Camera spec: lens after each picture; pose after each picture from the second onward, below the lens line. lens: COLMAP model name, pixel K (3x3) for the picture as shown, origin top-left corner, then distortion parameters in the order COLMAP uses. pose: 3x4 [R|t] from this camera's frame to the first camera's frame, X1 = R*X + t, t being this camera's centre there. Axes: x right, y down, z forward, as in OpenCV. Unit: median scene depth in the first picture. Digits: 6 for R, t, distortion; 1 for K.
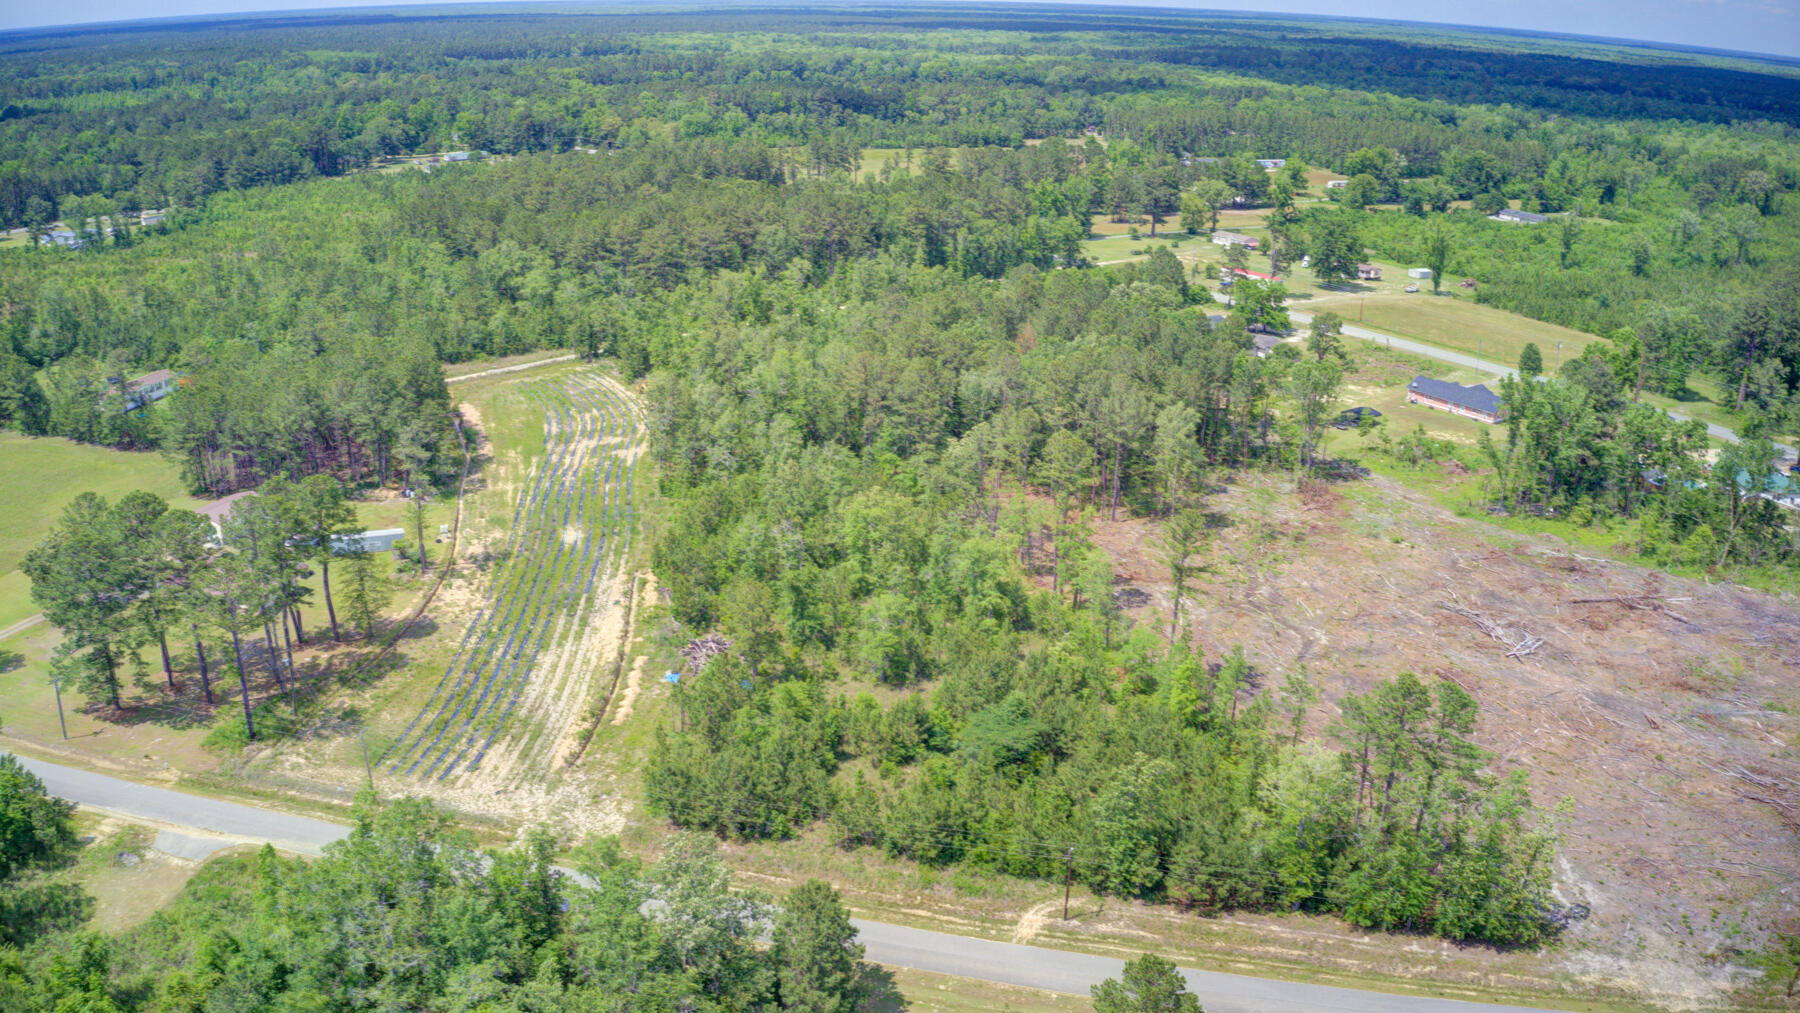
lens RADIAL K [[1427.6, 0, 900.1], [0, 1427.6, 496.4], [0, 0, 1]] dist [-0.187011, 0.016727]
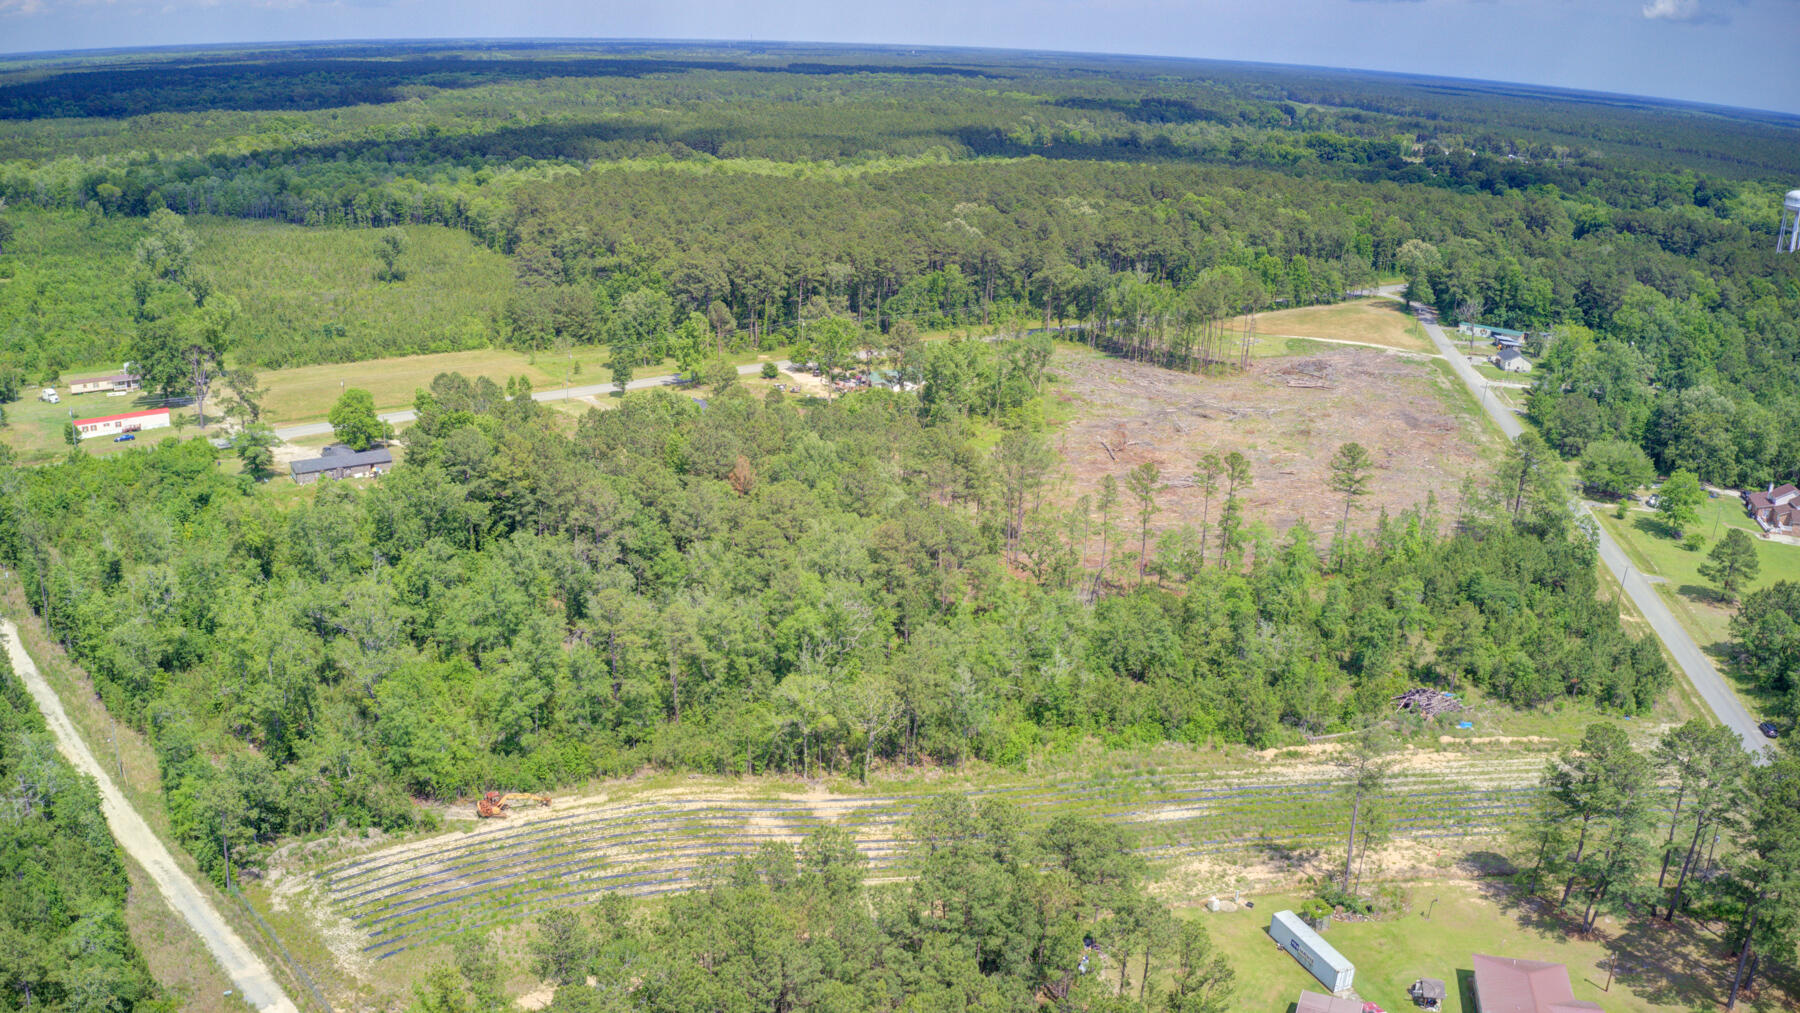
lens RADIAL K [[1427.6, 0, 891.2], [0, 1427.6, 499.4], [0, 0, 1]] dist [-0.187011, 0.016727]
pose [[-0.030644, -0.330845, 0.943188, -0.991288], [0.308902, 0.894302, 0.323733, -0.468652], [-0.950600, 0.301273, 0.074793, 1.145891]]
